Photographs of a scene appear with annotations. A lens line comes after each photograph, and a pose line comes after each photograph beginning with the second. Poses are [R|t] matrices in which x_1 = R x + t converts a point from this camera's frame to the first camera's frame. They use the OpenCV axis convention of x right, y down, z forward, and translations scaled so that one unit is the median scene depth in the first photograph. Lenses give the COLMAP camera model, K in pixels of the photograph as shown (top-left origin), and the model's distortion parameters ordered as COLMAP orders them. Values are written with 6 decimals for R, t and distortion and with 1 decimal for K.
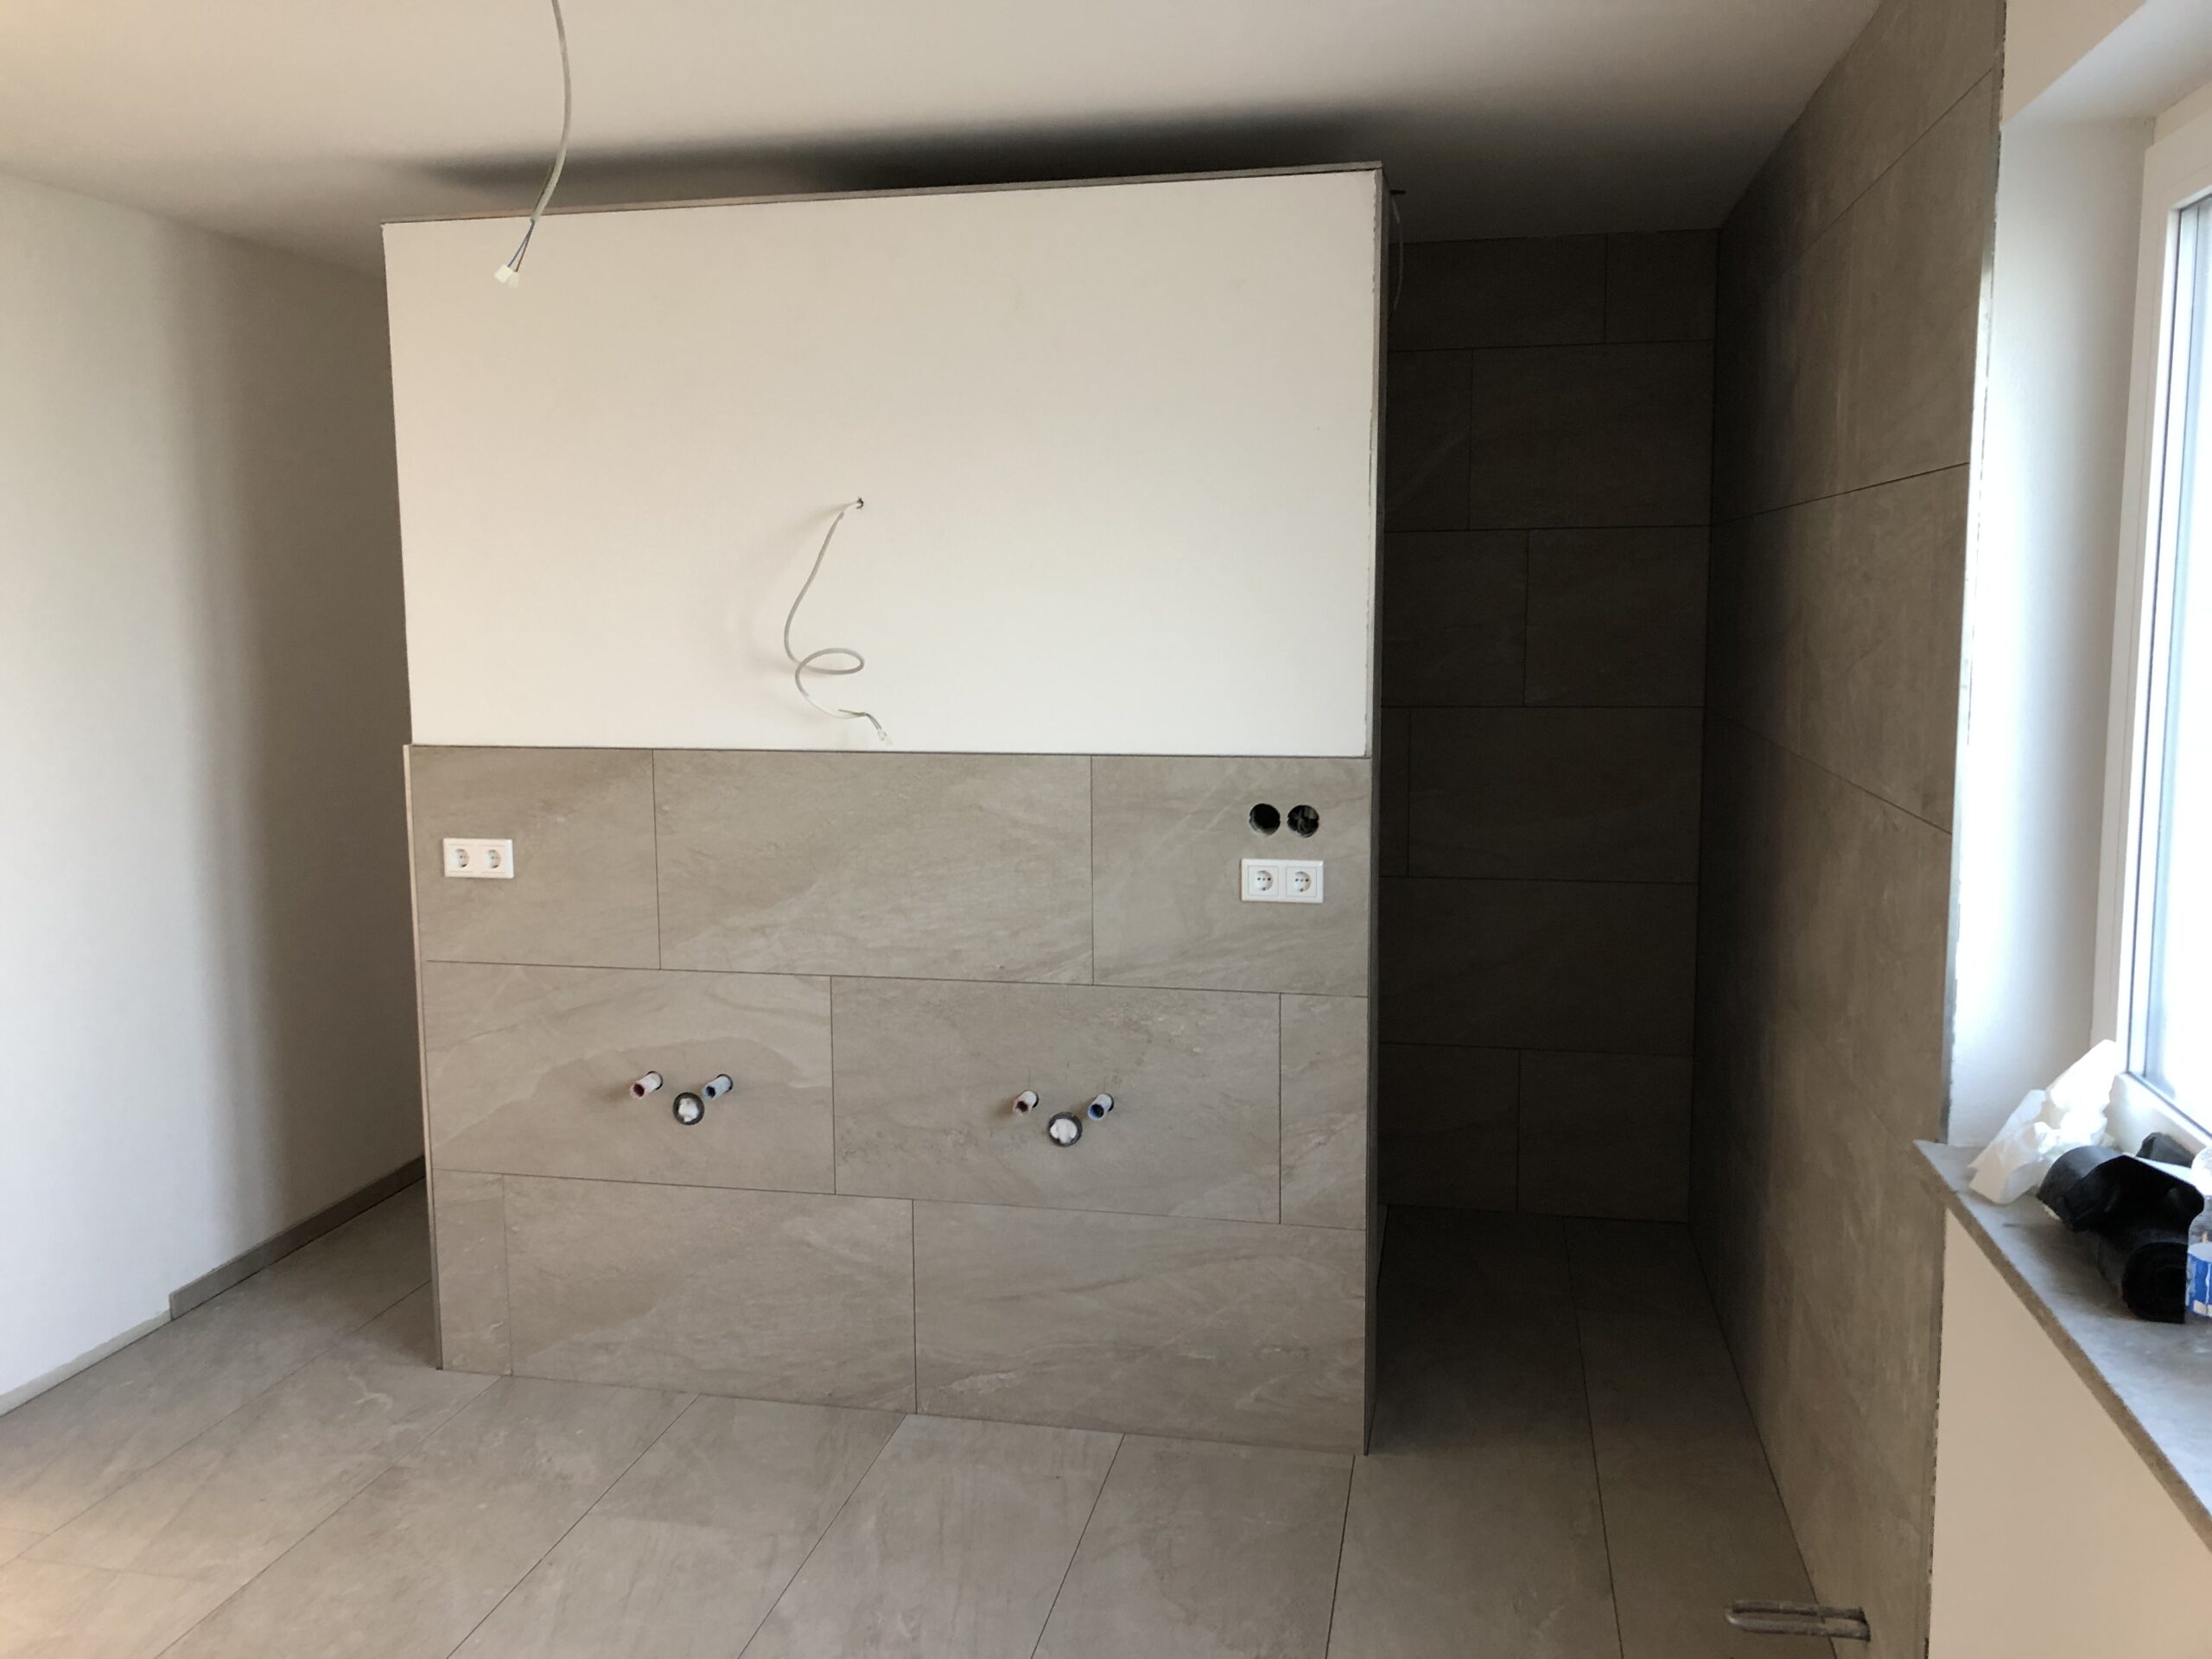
lens RADIAL K [[1813.4, 0, 1112.9], [0, 1813.4, 802.7], [0, 0, 1]] dist [0.101793, -0.238051]
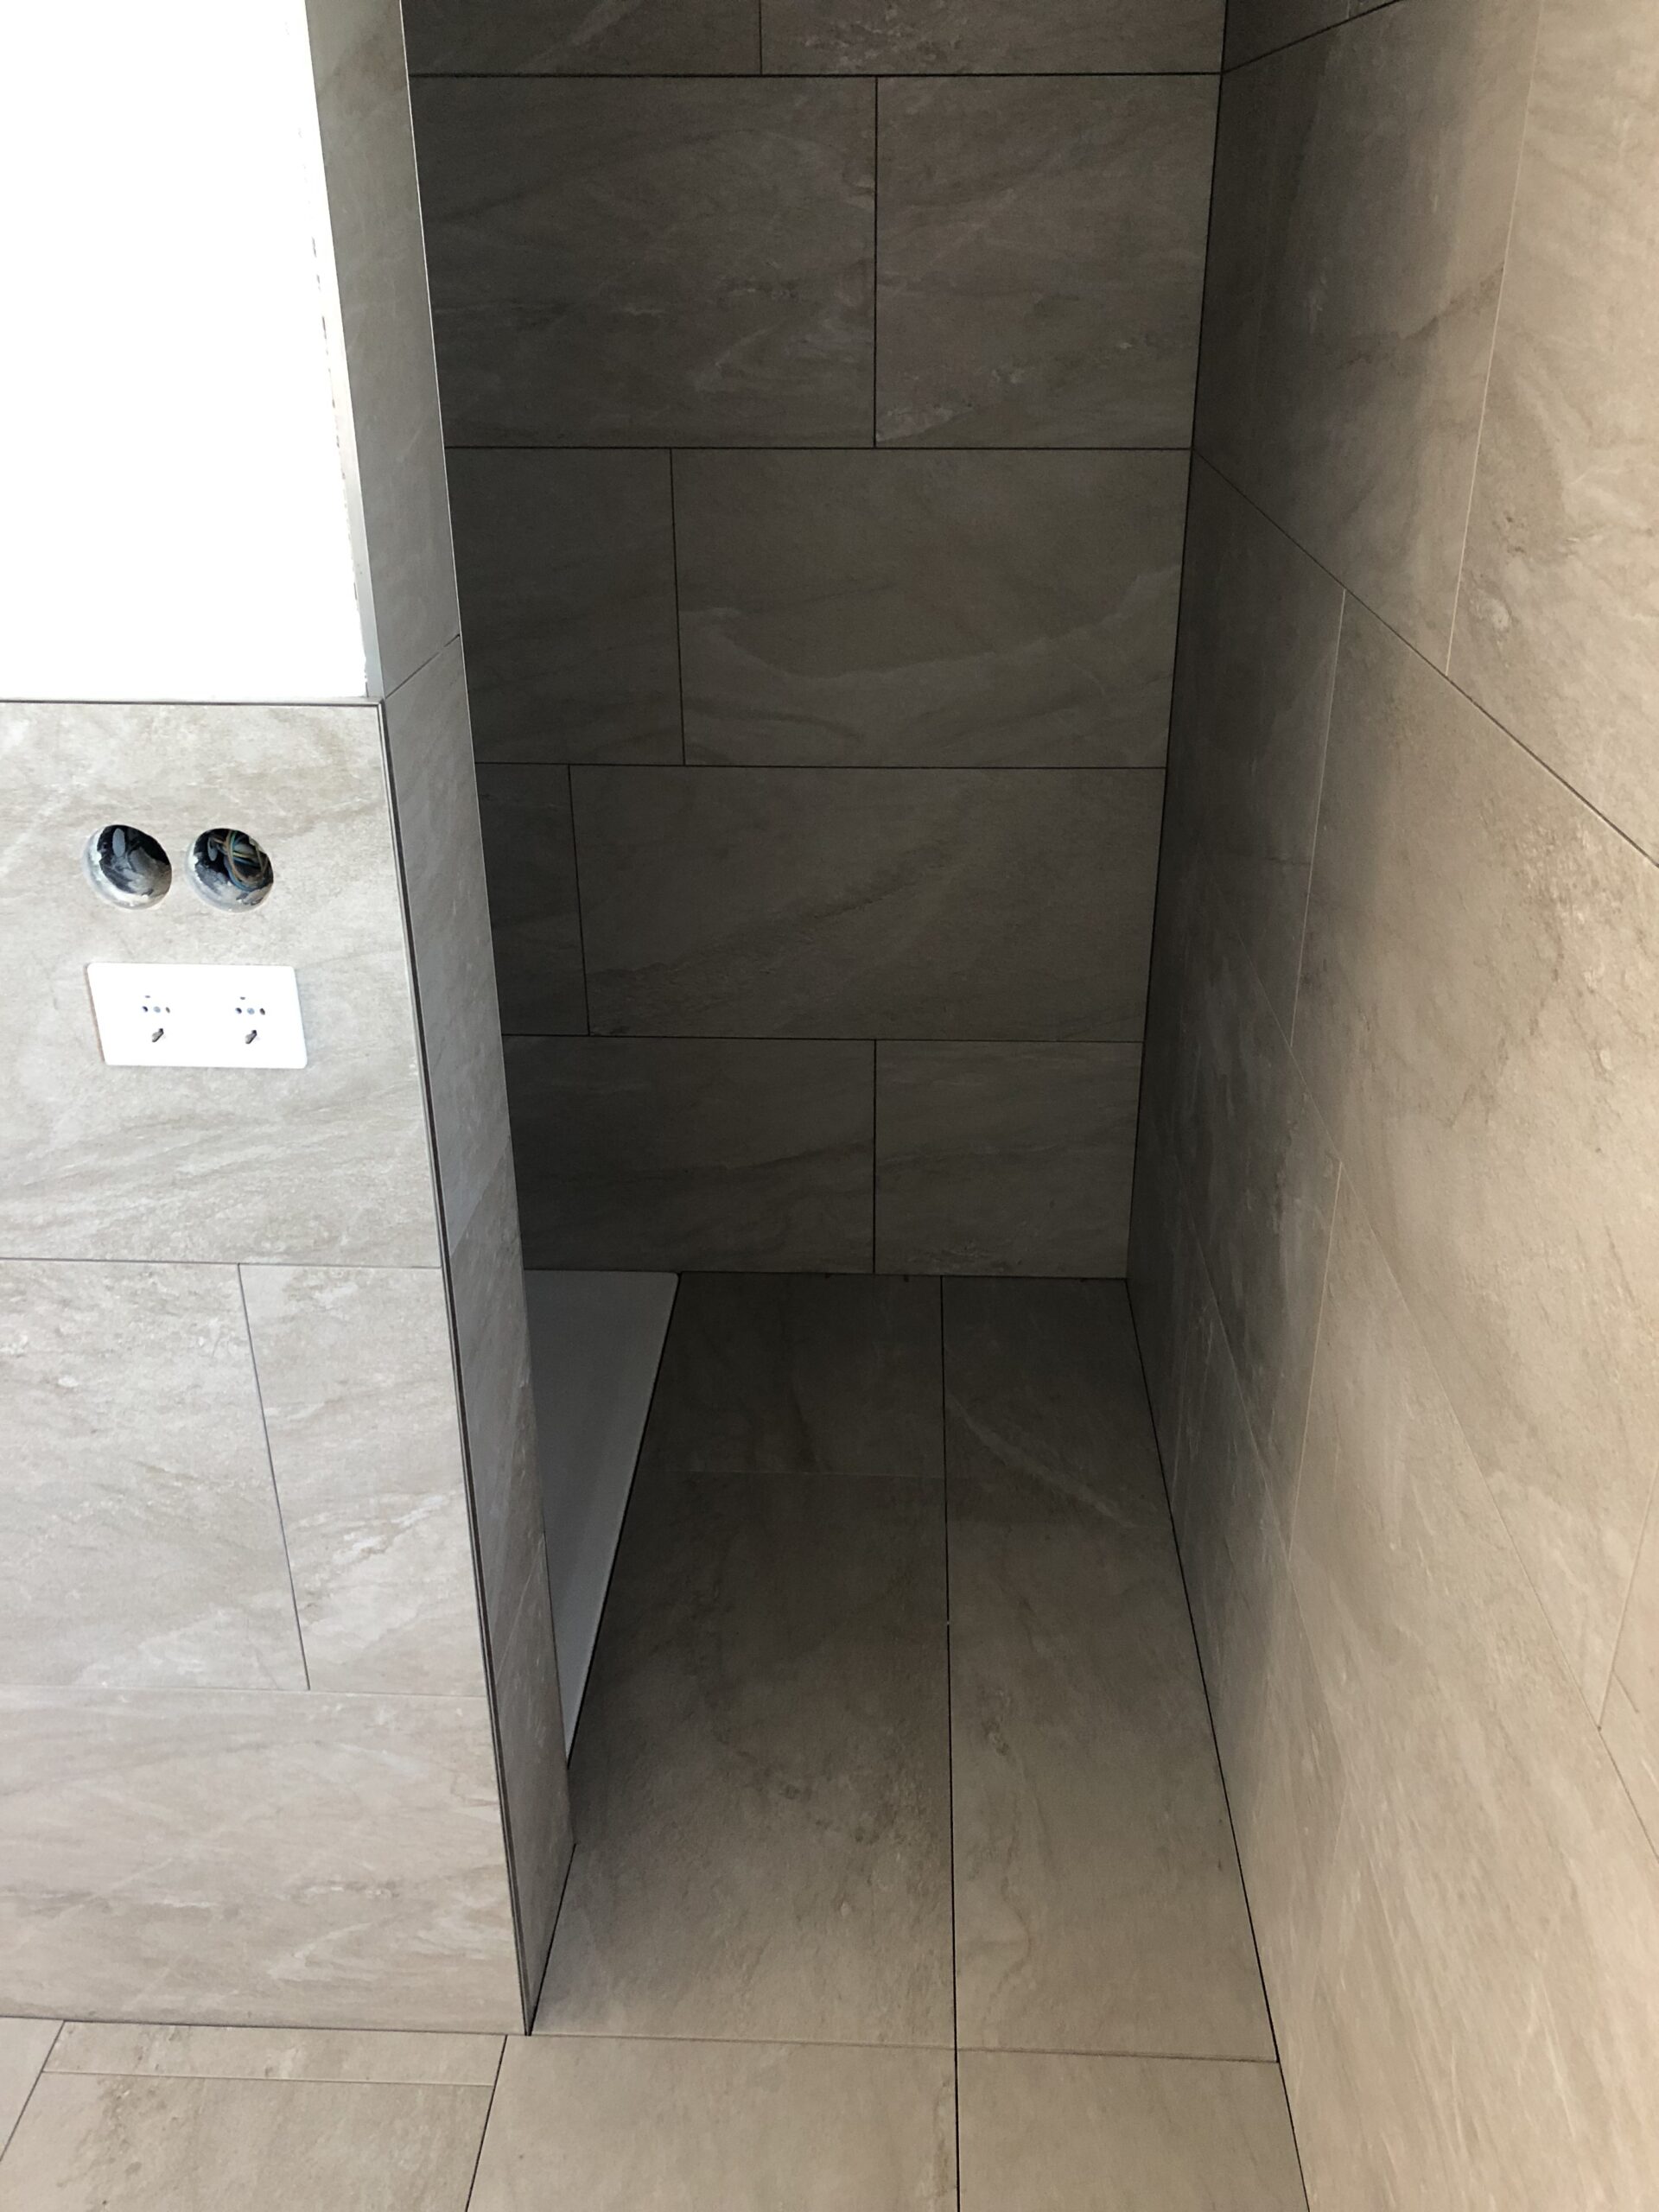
lens RADIAL K [[1831.9, 0, 834.8], [0, 1831.9, 1117.8], [0, 0, 1]] dist [0.021065, -0.011266]
pose [[0.988004, -0.065945, 0.139643, 0.171141], [0.015341, 0.941681, 0.336157, -0.068039], [-0.153667, -0.329982, 0.931396, 0.588496]]
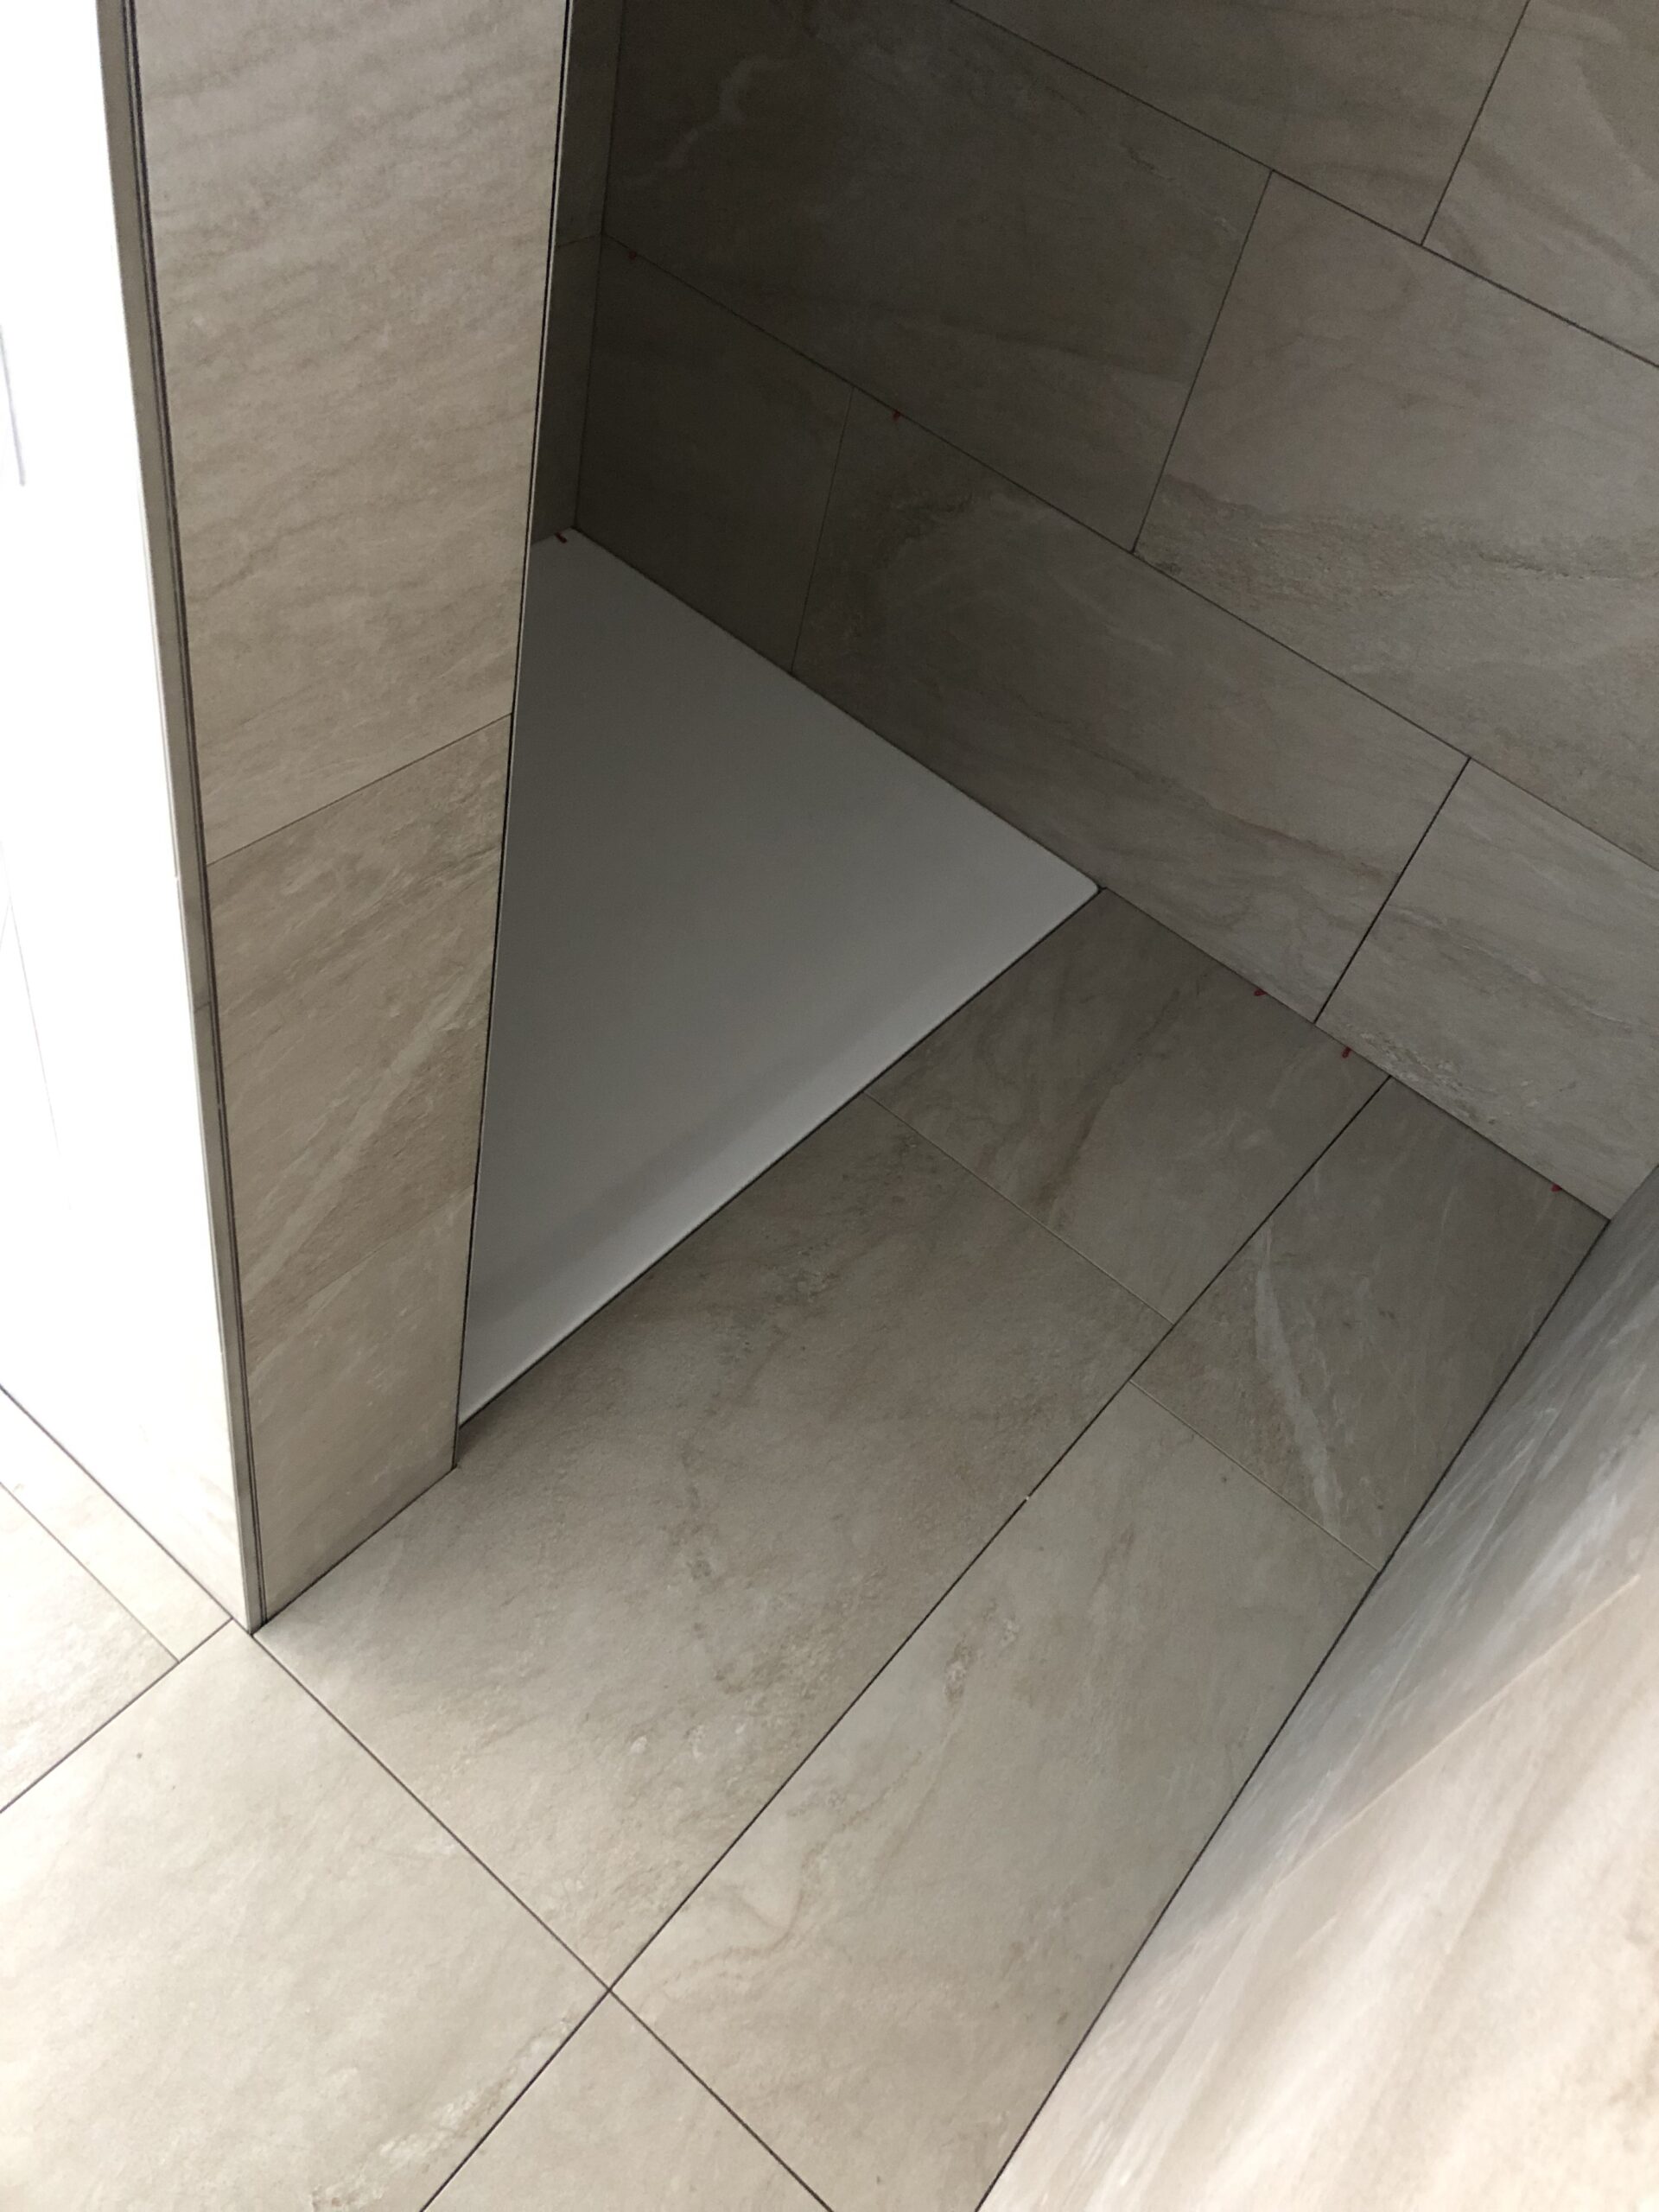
lens RADIAL K [[1831.9, 0, 834.8], [0, 1831.9, 1117.8], [0, 0, 1]] dist [0.021065, -0.011266]
pose [[0.870209, 0.468632, -0.152053, 0.276331], [-0.265211, 0.705660, 0.657044, -0.069739], [0.415209, -0.531440, 0.738358, 0.802240]]
